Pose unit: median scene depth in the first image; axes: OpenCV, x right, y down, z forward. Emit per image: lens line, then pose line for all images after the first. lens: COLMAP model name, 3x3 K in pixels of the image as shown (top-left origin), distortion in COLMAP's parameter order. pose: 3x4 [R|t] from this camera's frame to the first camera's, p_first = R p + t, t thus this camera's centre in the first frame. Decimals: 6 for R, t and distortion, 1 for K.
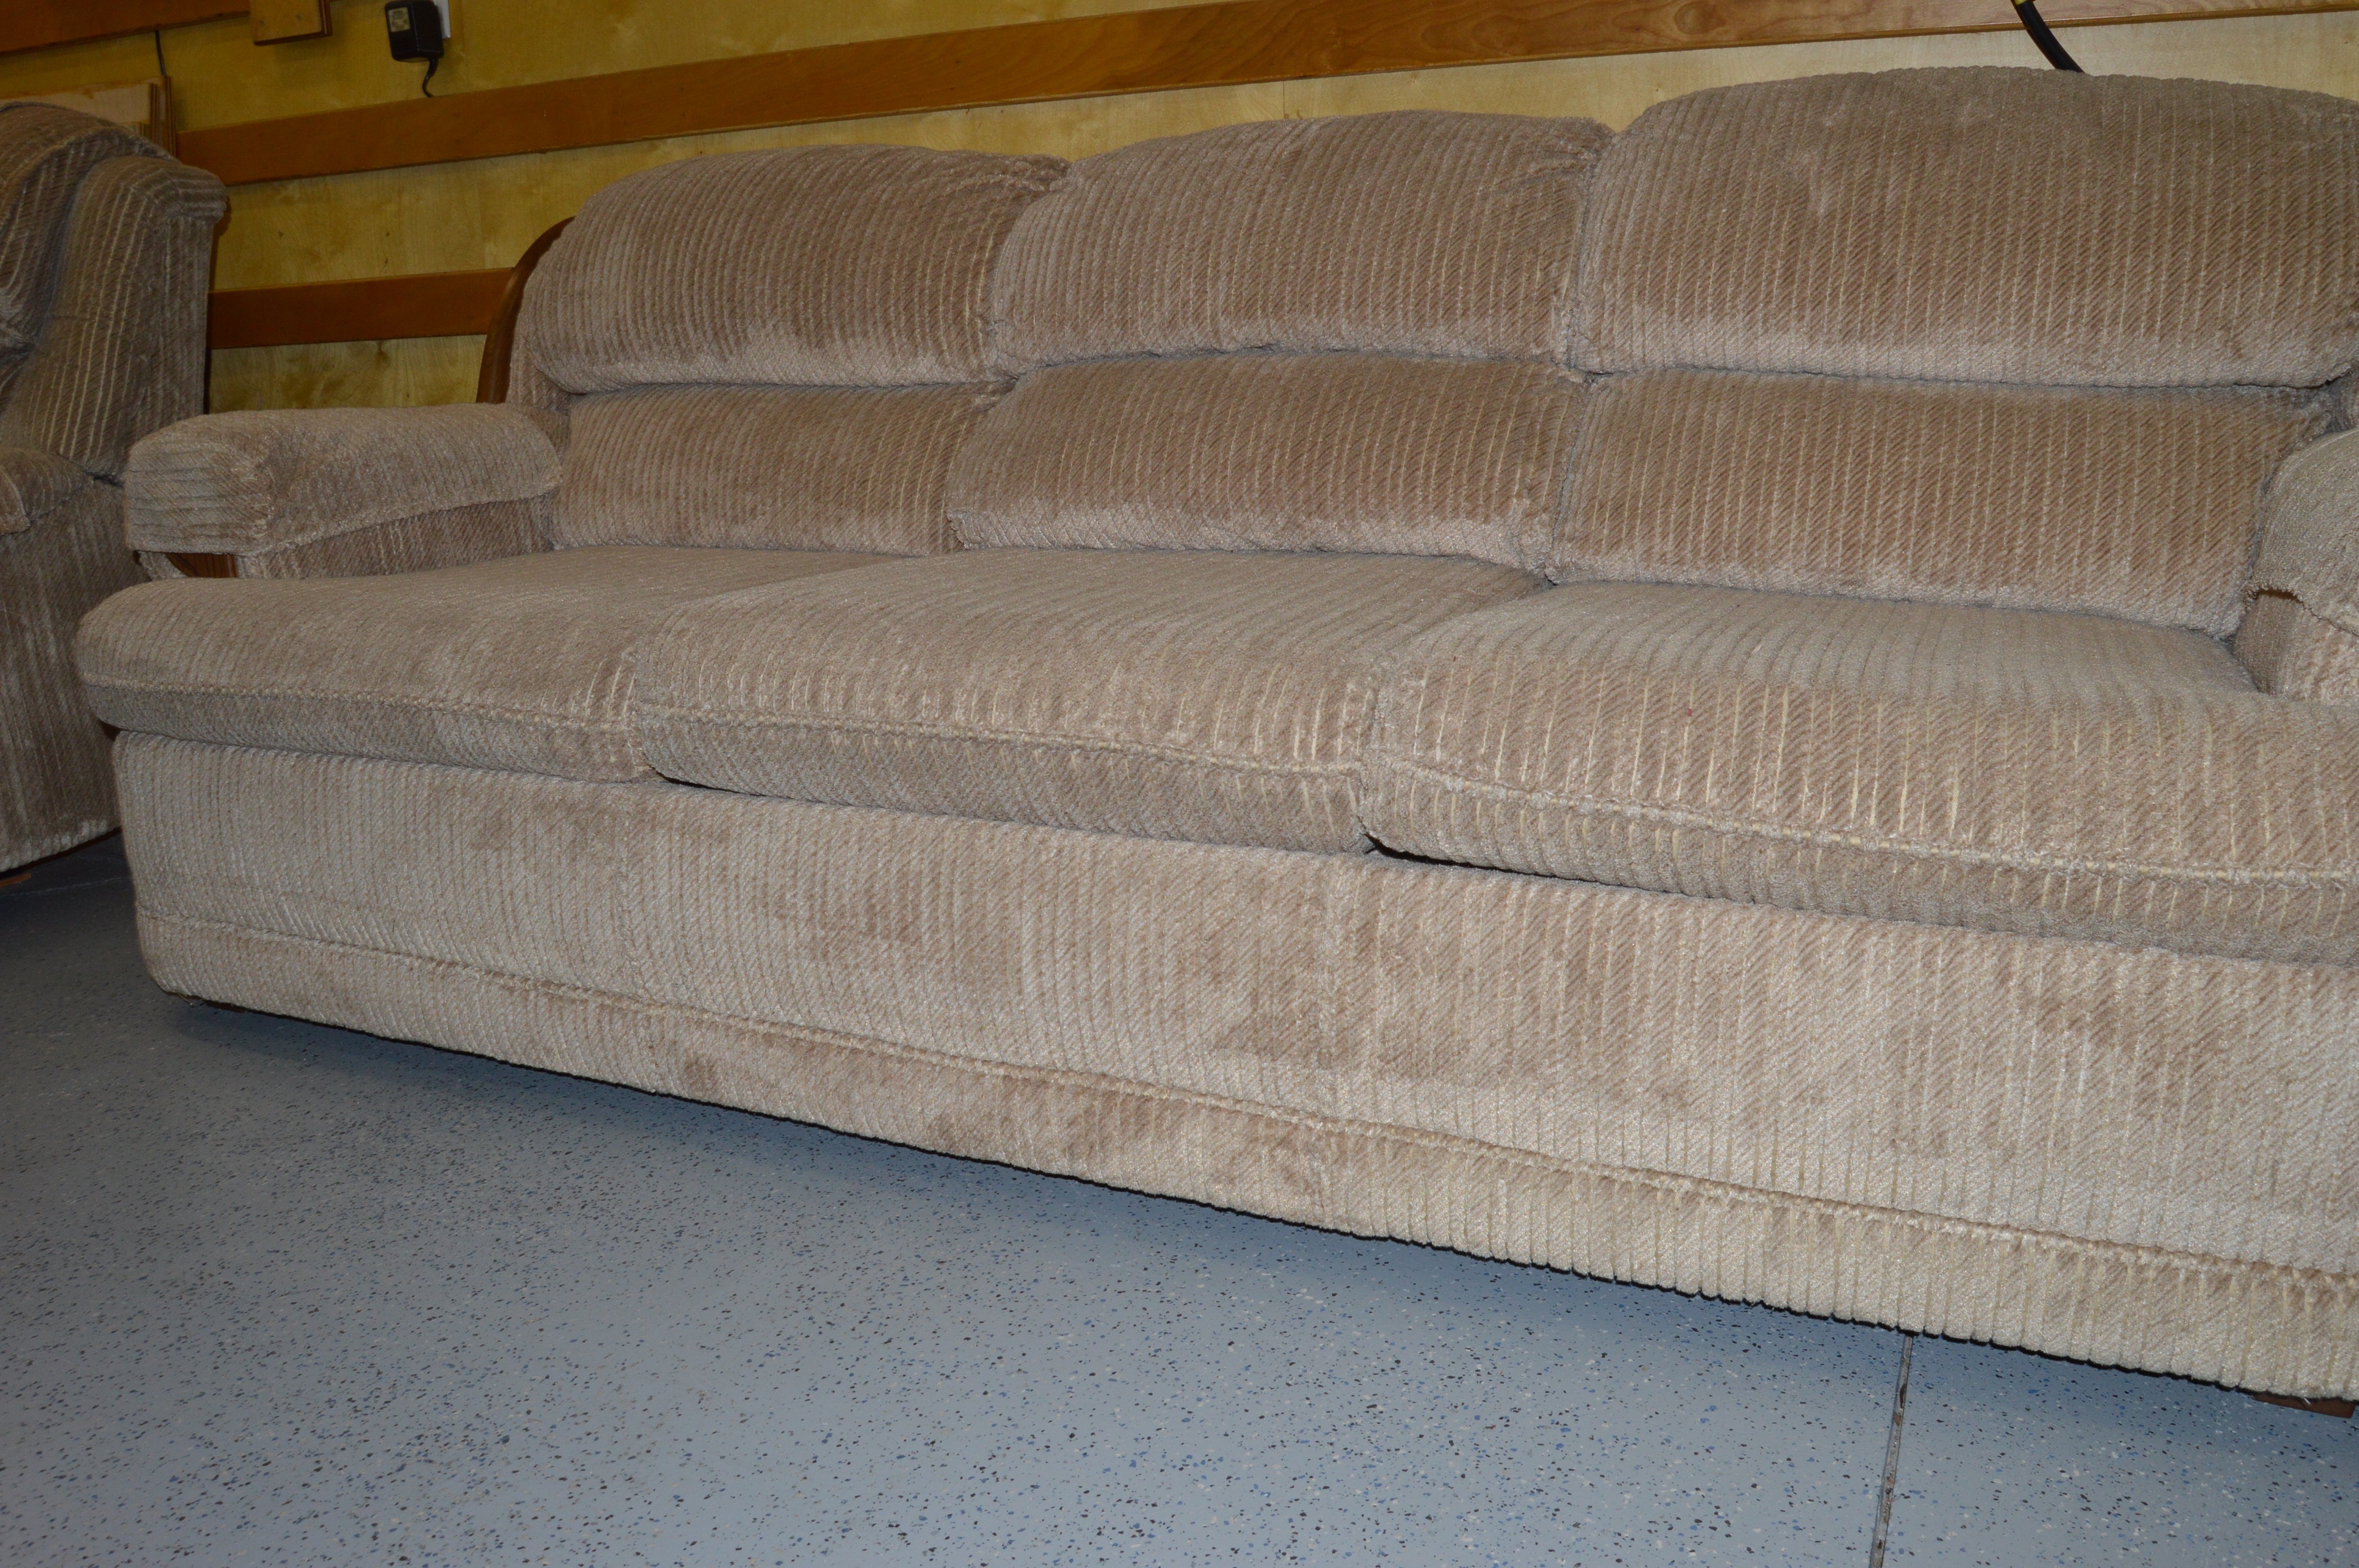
lens RADIAL K [[1871.3, 0, 1173.1], [0, 1871.3, 790.0], [0, 0, 1]] dist [-0.095276, 0.040245]
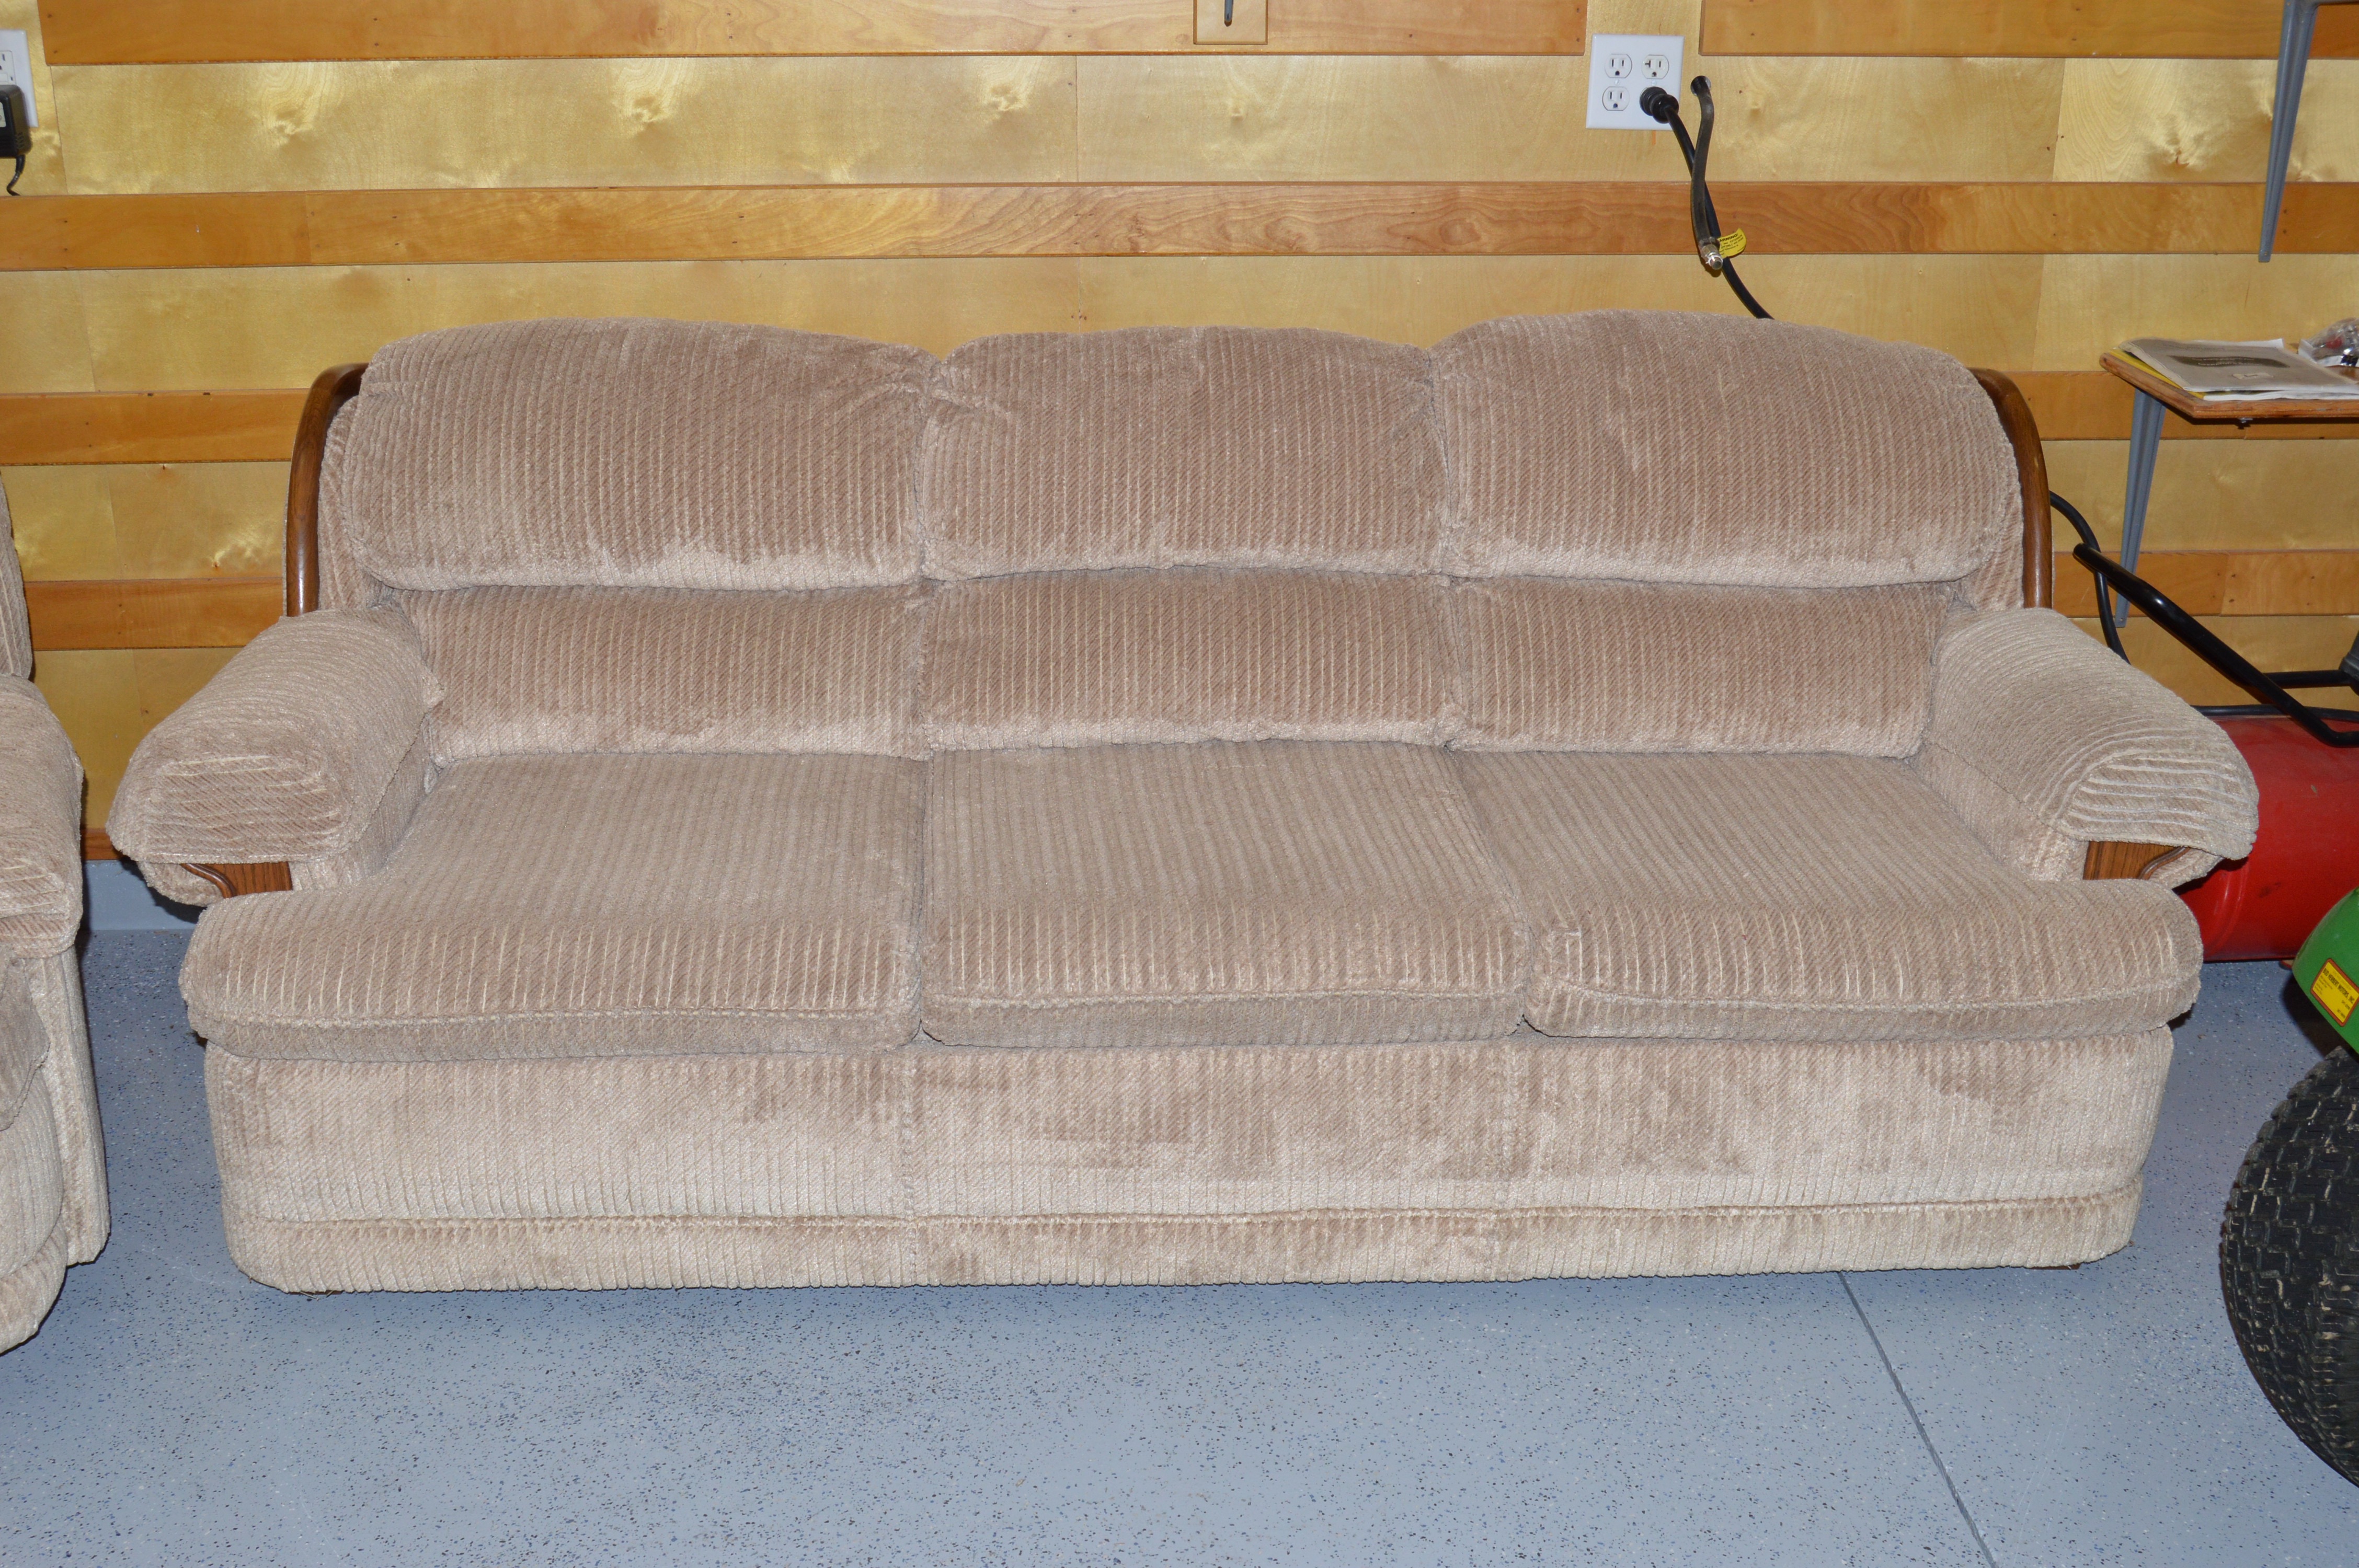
lens RADIAL K [[2594.8, 0, 1190.0], [0, 2594.8, 798.0], [0, 0, 1]] dist [-0.060429, 0.000000]
pose [[0.888893, -0.139476, 0.436367, -1.043321], [0.086864, 0.986561, 0.138389, -0.479732], [-0.449805, -0.085108, 0.889062, -0.731802]]
